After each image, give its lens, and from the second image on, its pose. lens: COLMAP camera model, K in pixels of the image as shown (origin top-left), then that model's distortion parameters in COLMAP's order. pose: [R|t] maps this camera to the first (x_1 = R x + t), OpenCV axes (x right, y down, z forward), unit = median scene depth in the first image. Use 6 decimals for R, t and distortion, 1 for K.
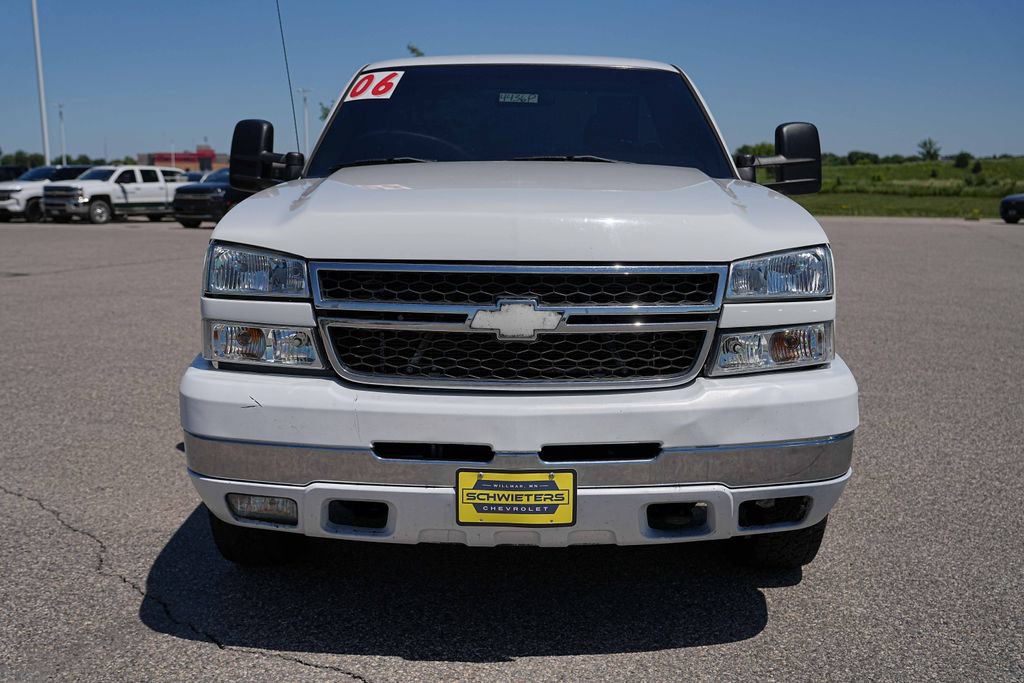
lens RADIAL K [[1000.4, 0, 512.0], [0, 1000.4, 341.5], [0, 0, 1]] dist [-0.000778, 0.007635]
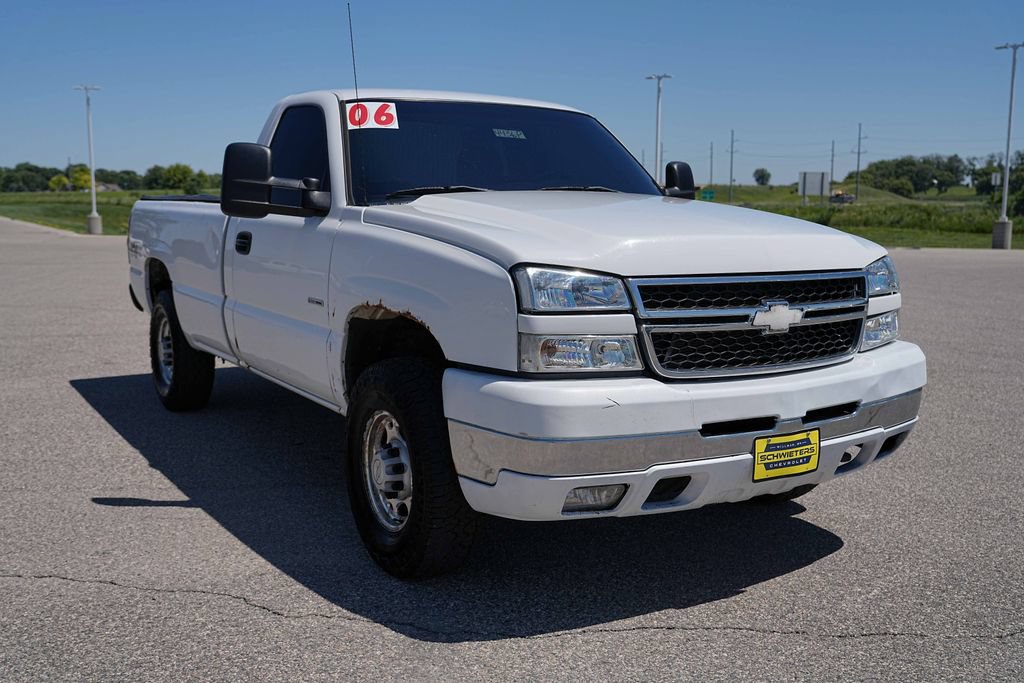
lens RADIAL K [[1000.4, 0, 512.0], [0, 1000.4, 341.5], [0, 0, 1]] dist [-0.000778, 0.007635]
pose [[0.842172, -0.068177, 0.534882, -0.964750], [0.079604, 0.996825, 0.001720, -0.019686], [-0.533301, 0.041130, 0.844925, 0.091315]]
